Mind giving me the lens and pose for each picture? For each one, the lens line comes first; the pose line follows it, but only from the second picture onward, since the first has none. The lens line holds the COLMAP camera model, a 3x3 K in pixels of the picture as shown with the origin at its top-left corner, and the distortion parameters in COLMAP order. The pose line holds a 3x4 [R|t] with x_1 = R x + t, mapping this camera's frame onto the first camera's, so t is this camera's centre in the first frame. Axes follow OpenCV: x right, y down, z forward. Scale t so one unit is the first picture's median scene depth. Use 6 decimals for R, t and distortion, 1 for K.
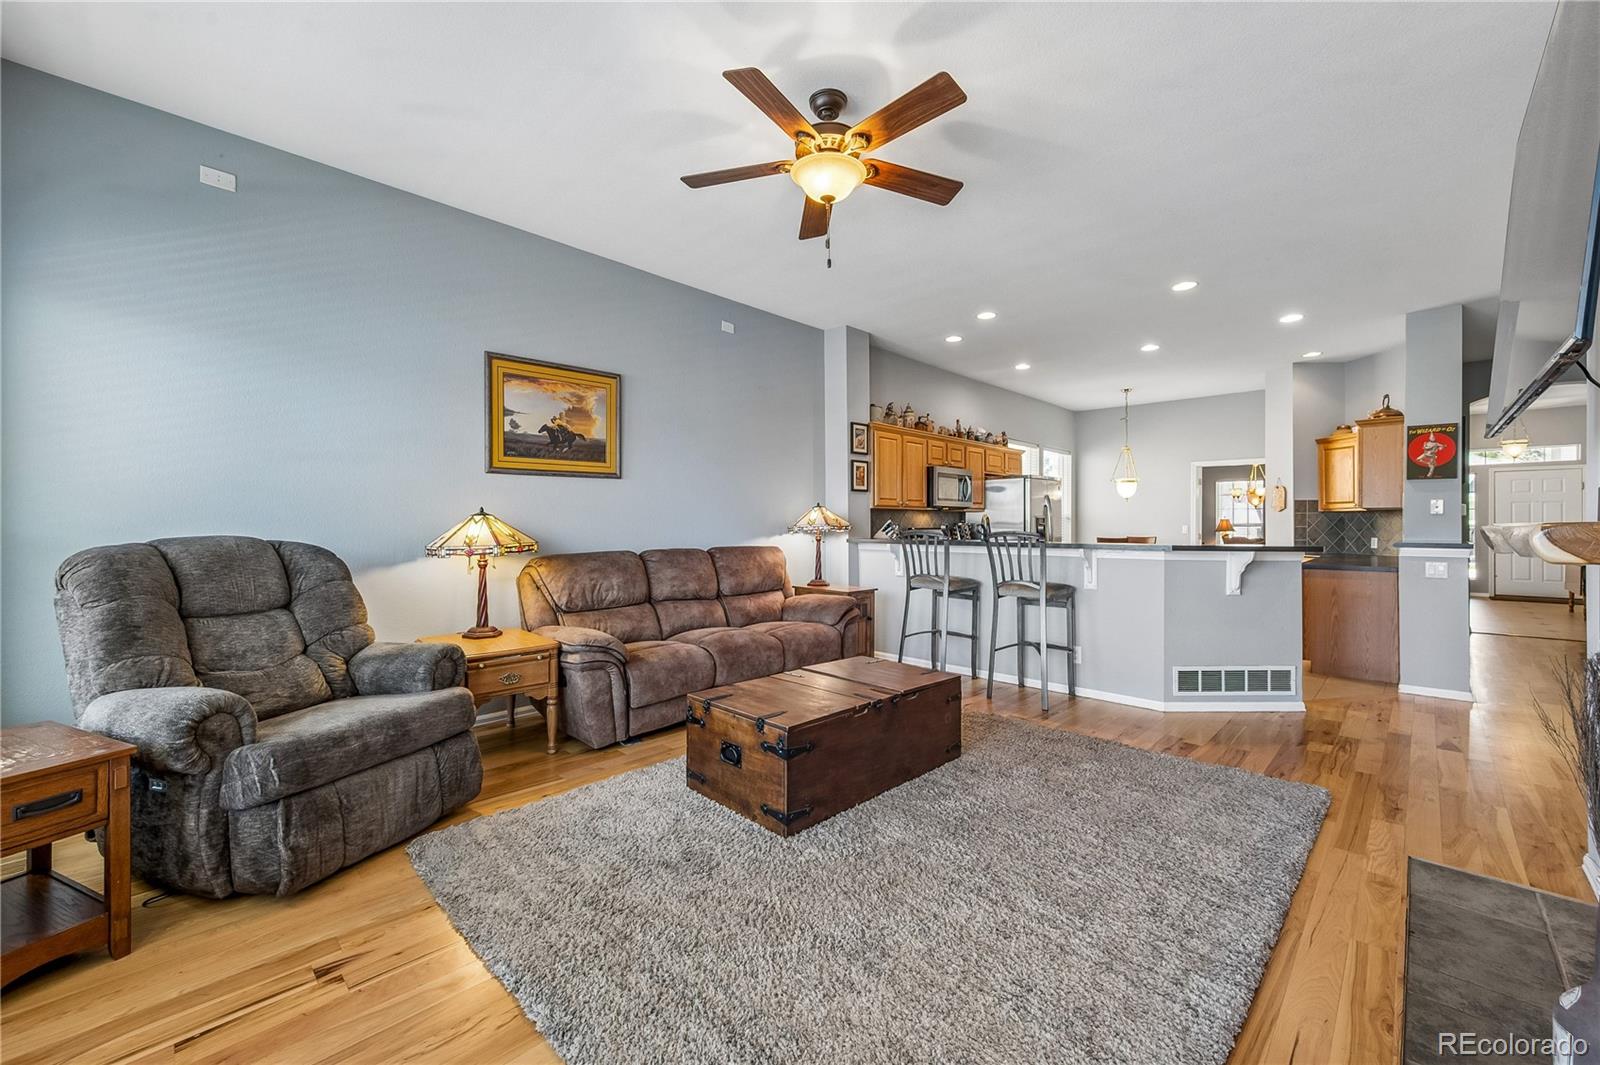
lens RADIAL K [[634.6, 0, 801.9], [0, 634.6, 528.3], [0, 0, 1]] dist [0.001752, -0.000103]
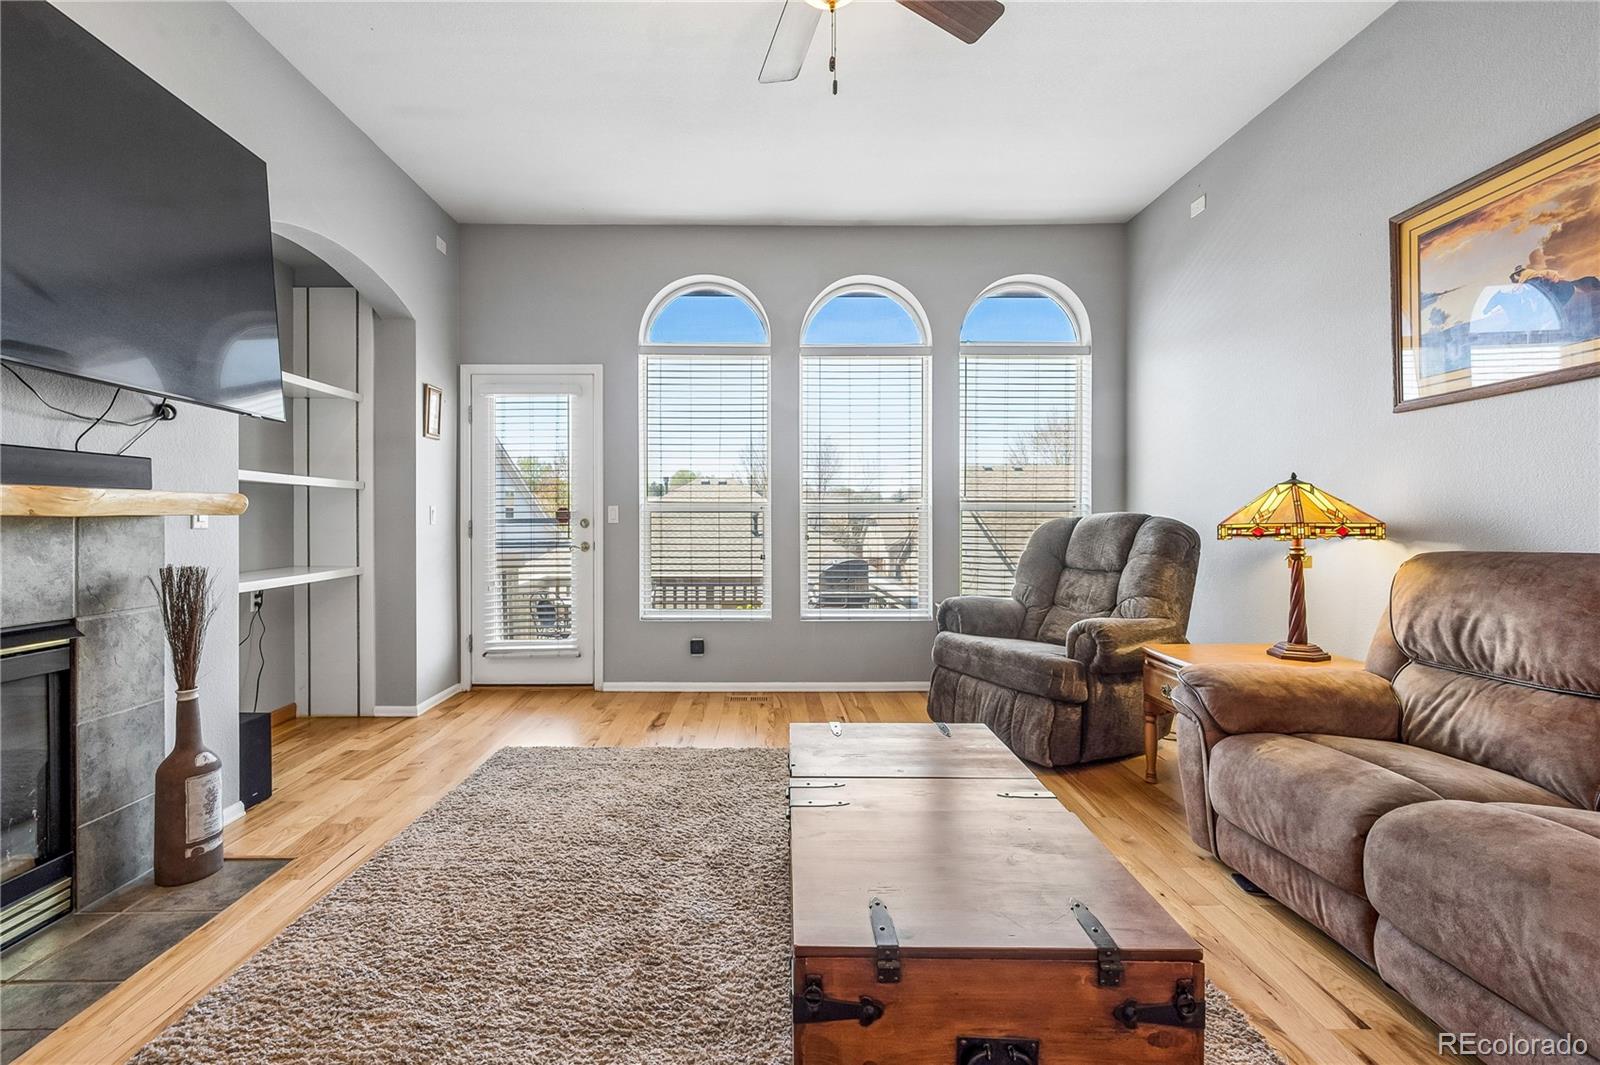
lens RADIAL K [[668.7, 0, 797.9], [0, 668.7, 518.4], [0, 0, 1]] dist [0.002711, 0.000063]
pose [[-0.707770, 0.004638, -0.706427, 0.378502], [-0.000249, 0.999977, 0.006814, 0.012373], [0.706442, 0.004999, -0.707753, 1.029320]]
